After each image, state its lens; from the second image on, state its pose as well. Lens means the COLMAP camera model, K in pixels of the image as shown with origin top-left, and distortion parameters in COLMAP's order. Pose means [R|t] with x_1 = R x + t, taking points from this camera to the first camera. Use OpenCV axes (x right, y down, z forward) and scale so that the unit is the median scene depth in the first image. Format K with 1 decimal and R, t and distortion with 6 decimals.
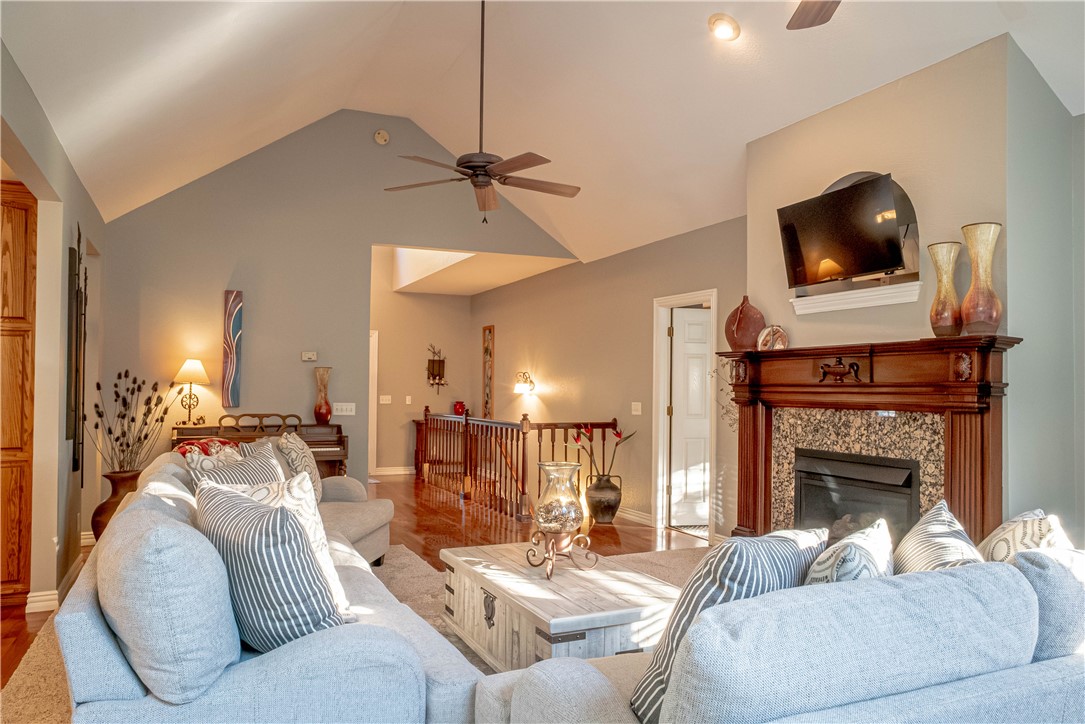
lens RADIAL K [[769.7, 0, 538.6], [0, 769.7, 366.9], [0, 0, 1]] dist [-0.043639, 0.057794]
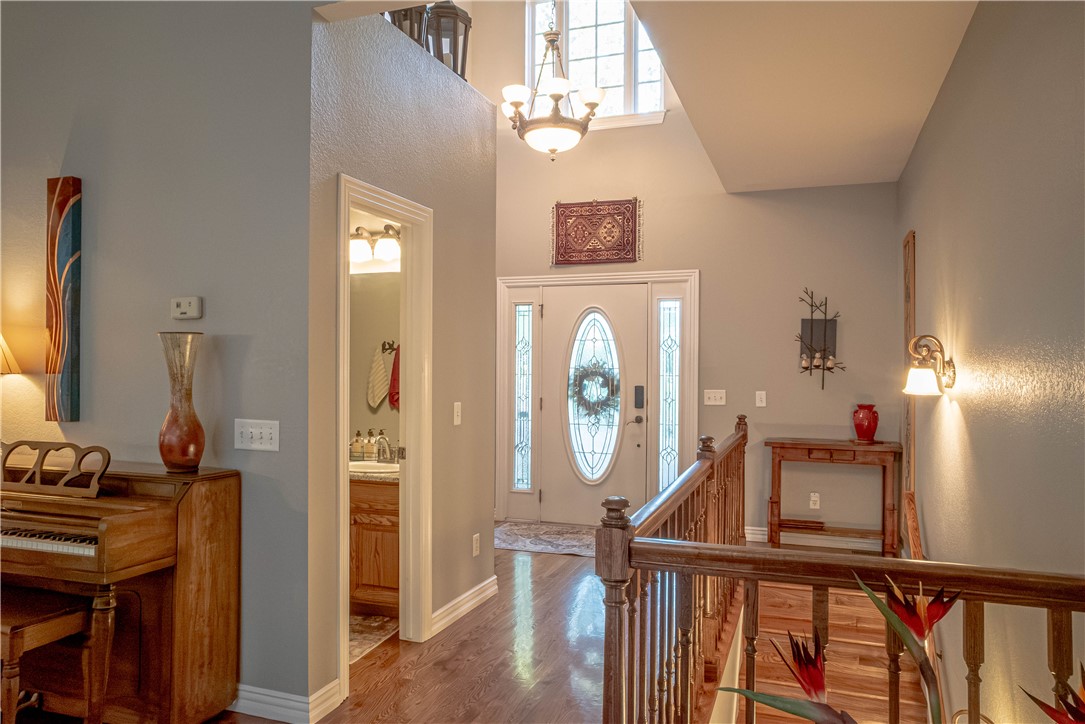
lens RADIAL K [[769.7, 0, 538.6], [0, 769.7, 366.9], [0, 0, 1]] dist [-0.043639, 0.057794]
pose [[0.714889, -0.003102, -0.699231, 0.137445], [0.020567, 0.999651, 0.016593, 0.015879], [0.698935, -0.026243, 0.714703, 0.836149]]
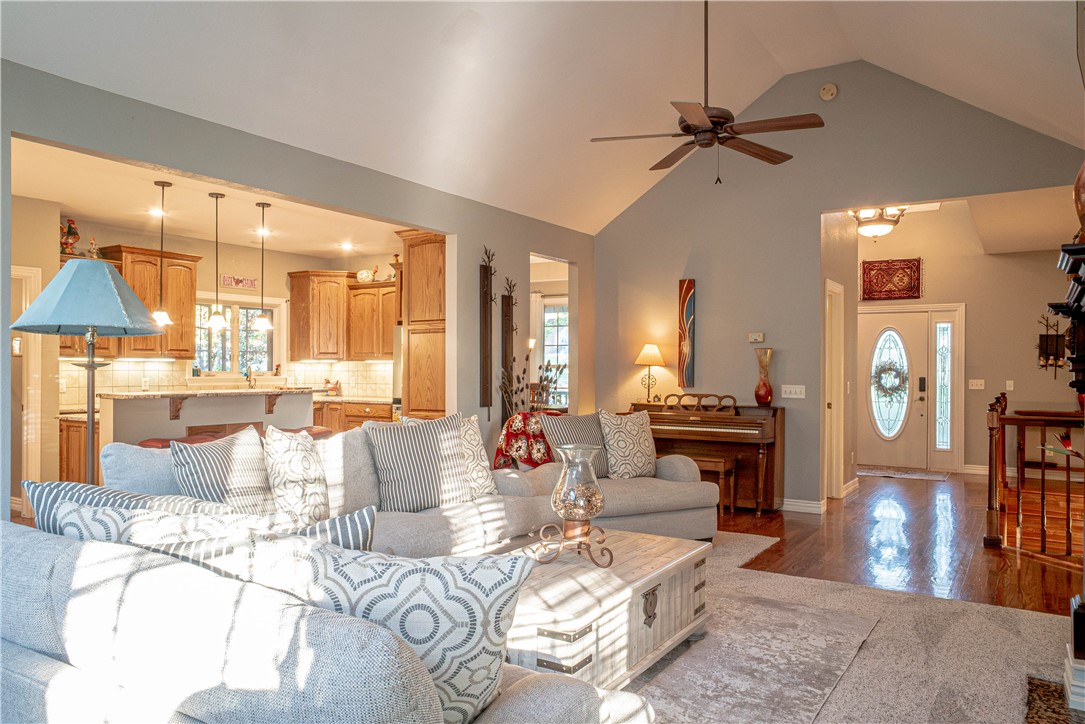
lens RADIAL K [[763.4, 0, 539.1], [0, 763.4, 366.0], [0, 0, 1]] dist [-0.042019, 0.053566]
pose [[0.539579, -0.005083, -0.841920, 0.378784], [0.021027, 0.999751, 0.007441, 0.009731], [0.841673, -0.021718, 0.539551, 0.233525]]
